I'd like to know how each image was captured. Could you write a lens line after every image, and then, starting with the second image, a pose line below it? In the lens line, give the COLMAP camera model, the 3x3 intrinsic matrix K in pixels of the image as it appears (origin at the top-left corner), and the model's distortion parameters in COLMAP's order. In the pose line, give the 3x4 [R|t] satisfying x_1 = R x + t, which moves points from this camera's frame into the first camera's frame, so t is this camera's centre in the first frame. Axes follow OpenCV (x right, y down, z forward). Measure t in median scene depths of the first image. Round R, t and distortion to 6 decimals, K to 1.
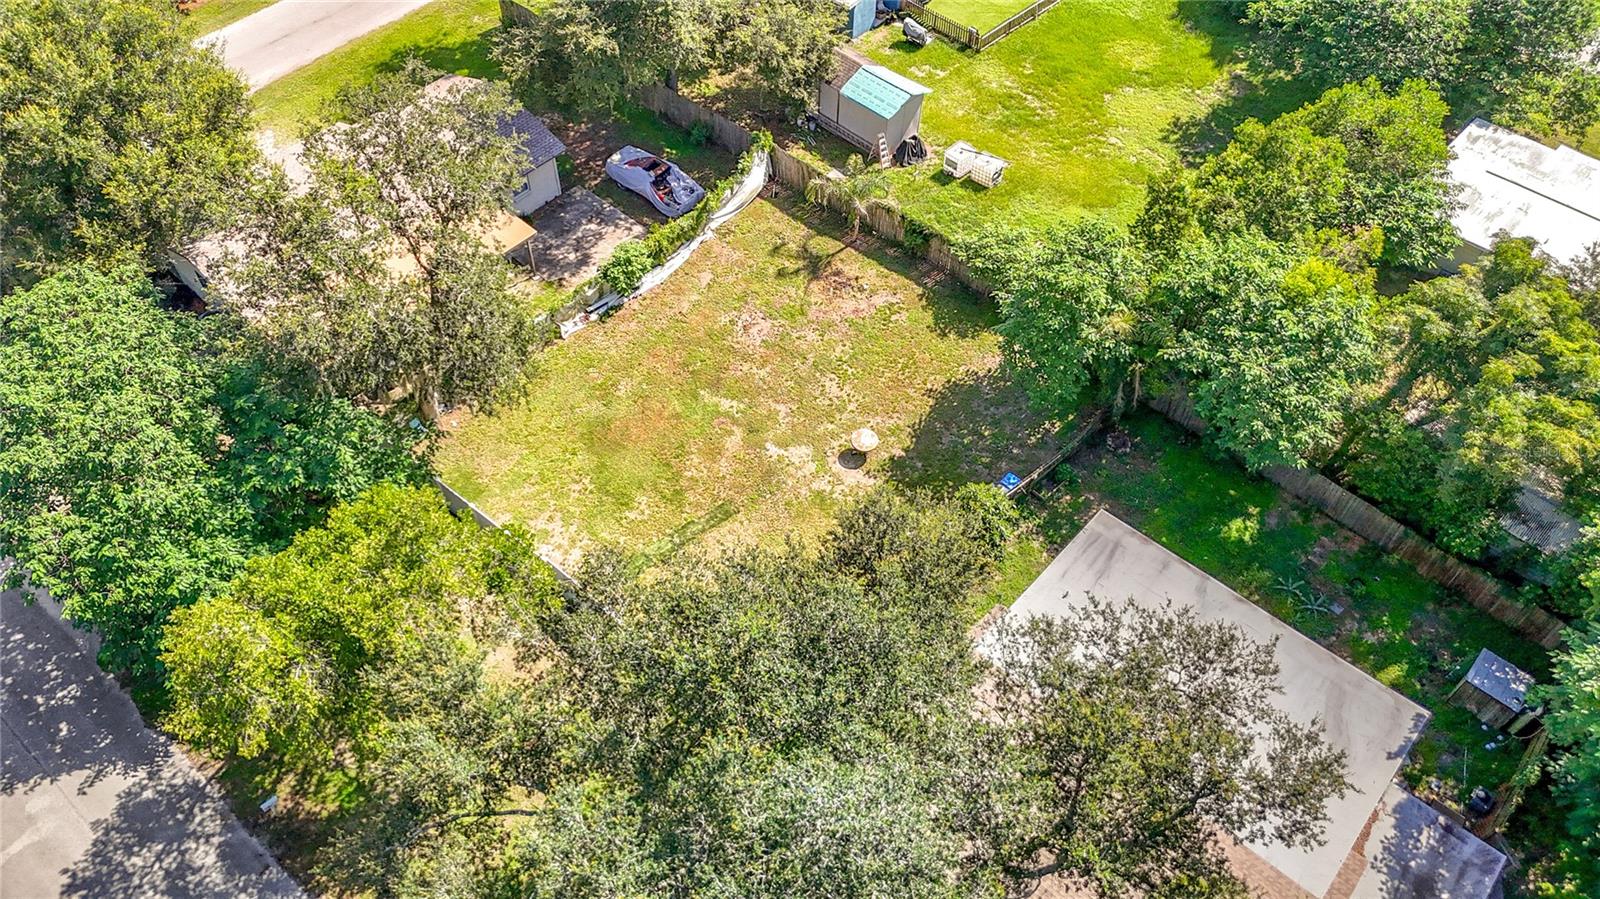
lens RADIAL K [[1188.4, 0, 793.0], [0, 1188.4, 450.6], [0, 0, 1]] dist [0.079022, -0.101116]
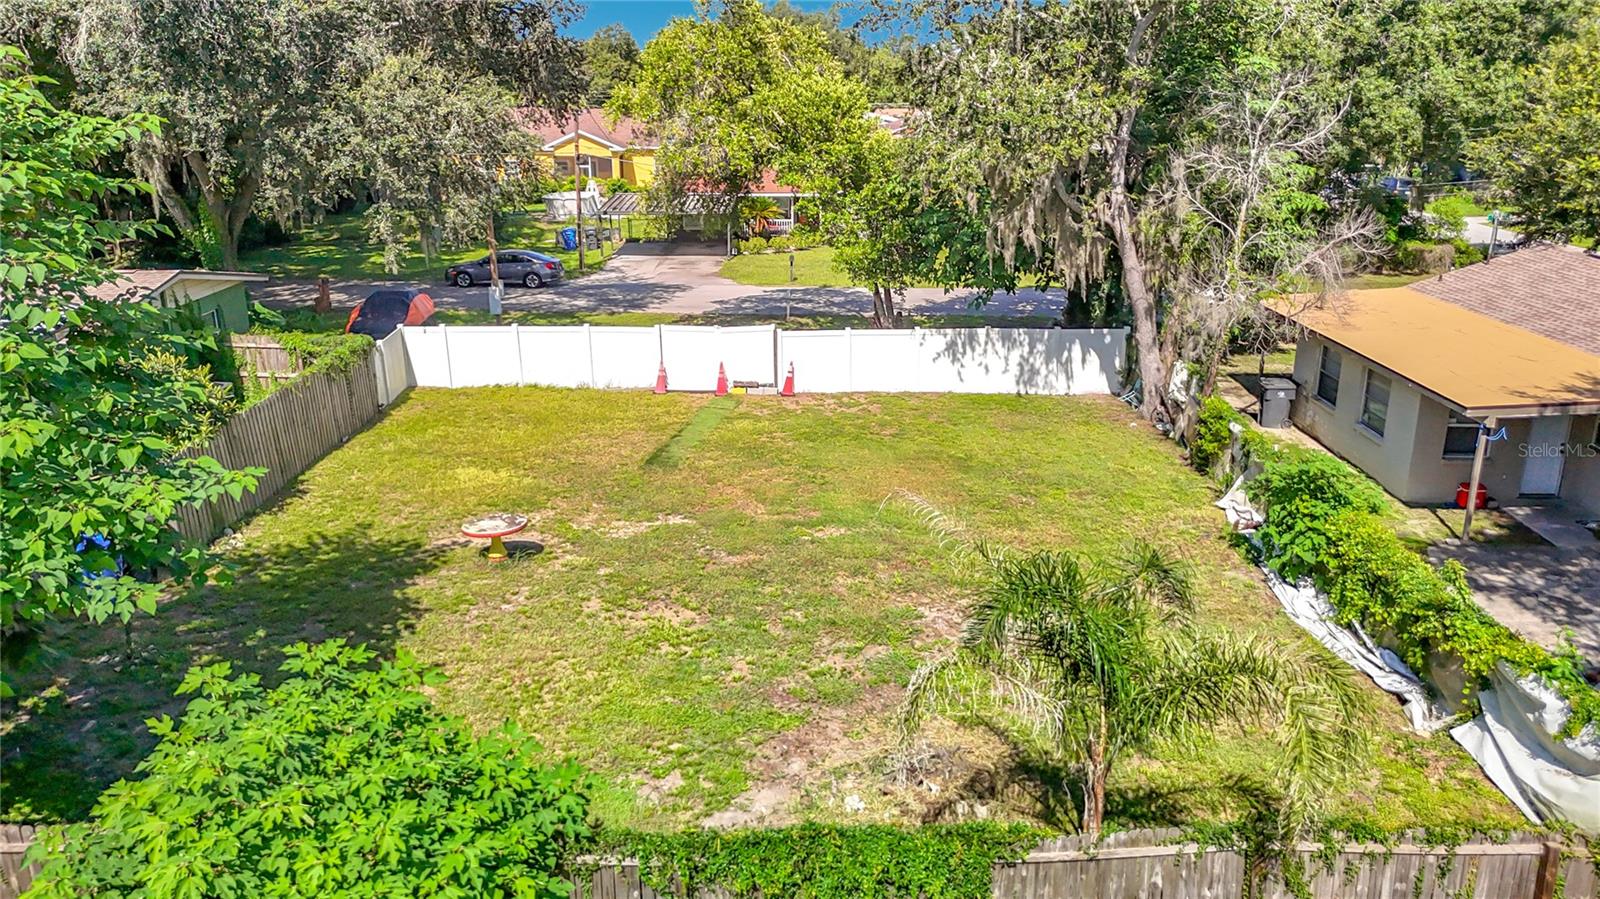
lens RADIAL K [[1188.4, 0, 793.0], [0, 1188.4, 450.6], [0, 0, 1]] dist [0.079022, -0.101116]
pose [[-0.758044, 0.183051, -0.625989, 0.215460], [-0.515403, 0.420026, 0.746952, -0.351233], [0.399662, 0.888859, -0.224054, 0.970086]]
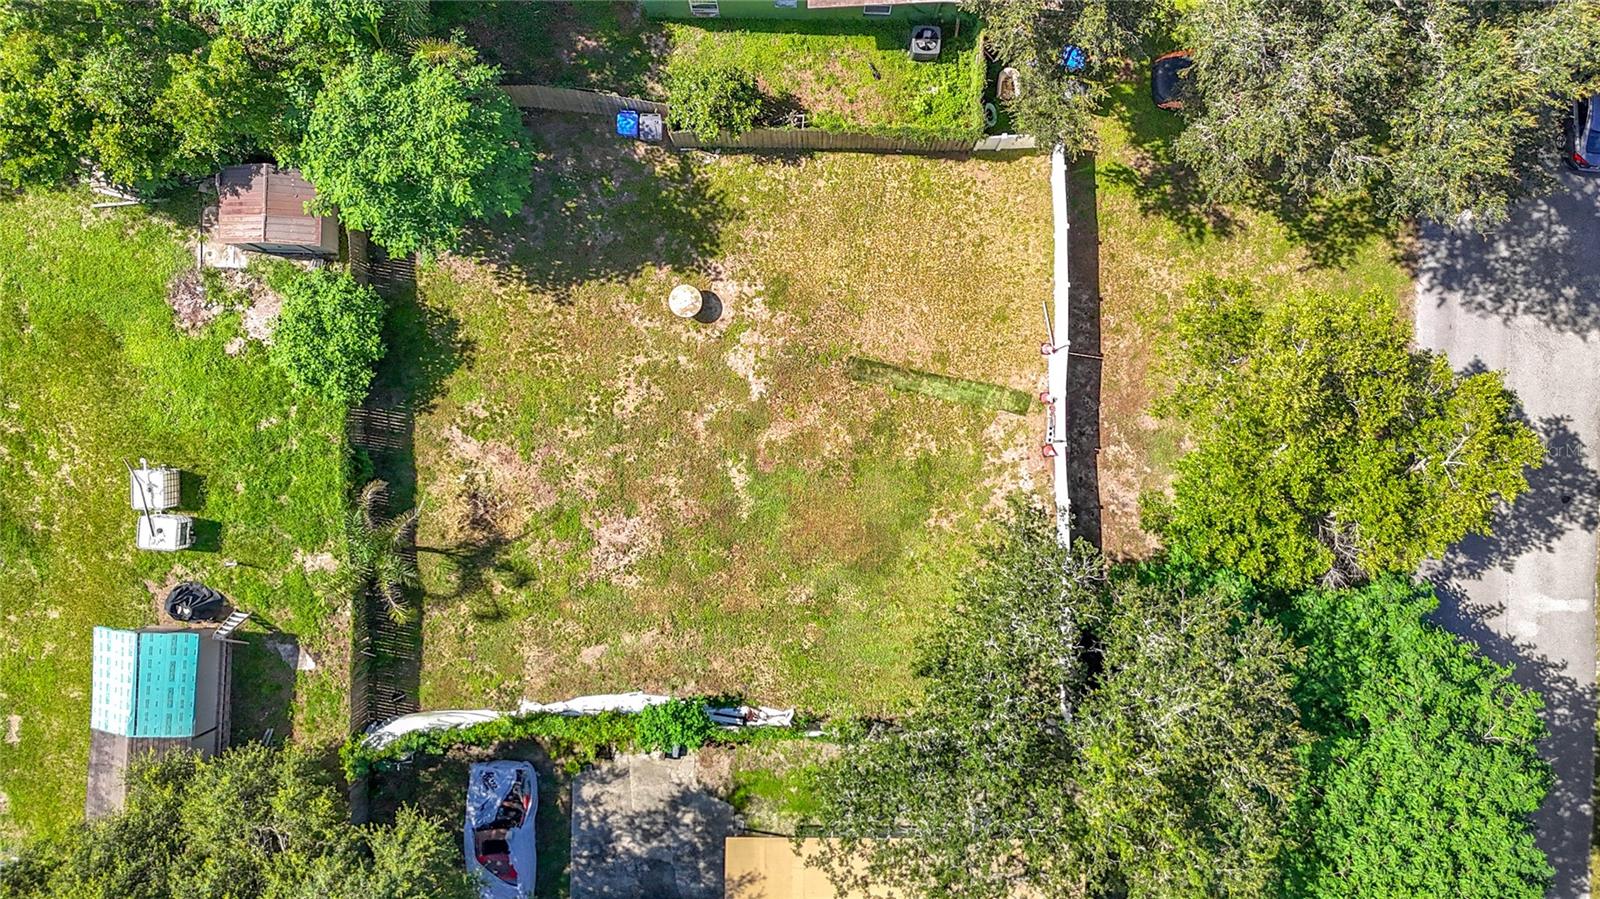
lens RADIAL K [[1188.4, 0, 793.0], [0, 1188.4, 450.6], [0, 0, 1]] dist [0.079022, -0.101116]
pose [[-0.651862, -0.757406, -0.037578, -0.031157], [0.575757, -0.526558, 0.625492, -0.469841], [-0.493538, 0.386099, 0.779325, 0.307743]]
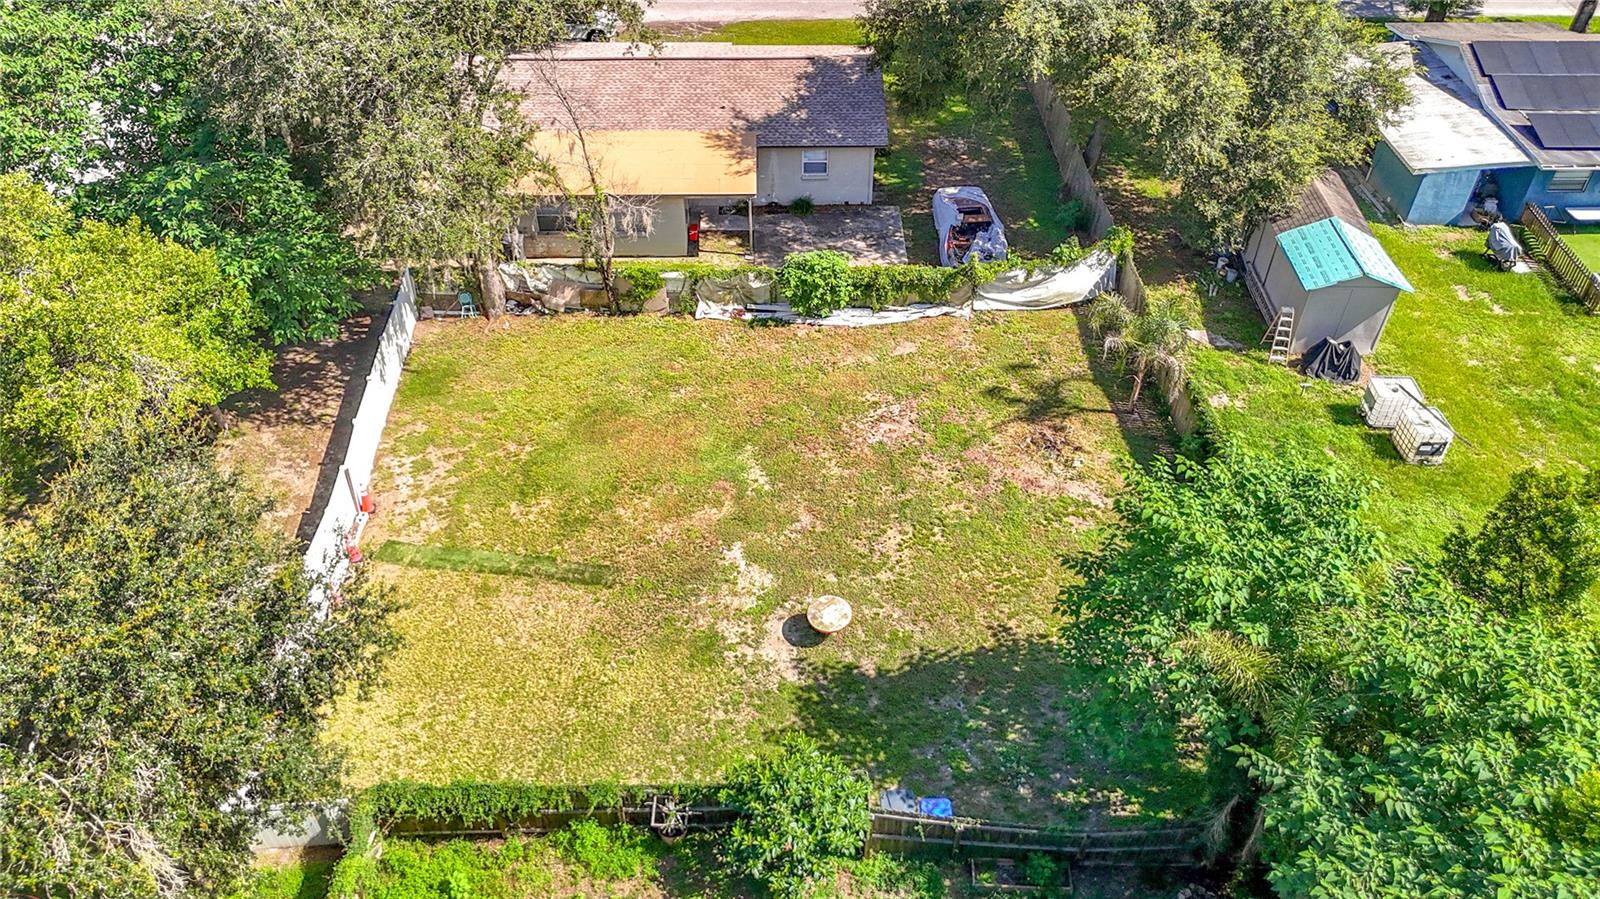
lens RADIAL K [[1189.7, 0, 808.3], [0, 1189.7, 449.3], [0, 0, 1]] dist [0.089655, -0.098772]
pose [[0.690046, 0.477276, -0.544099, 0.300210], [-0.567414, 0.823428, 0.002685, -0.064121], [0.449307, 0.306877, 0.839017, 0.395137]]
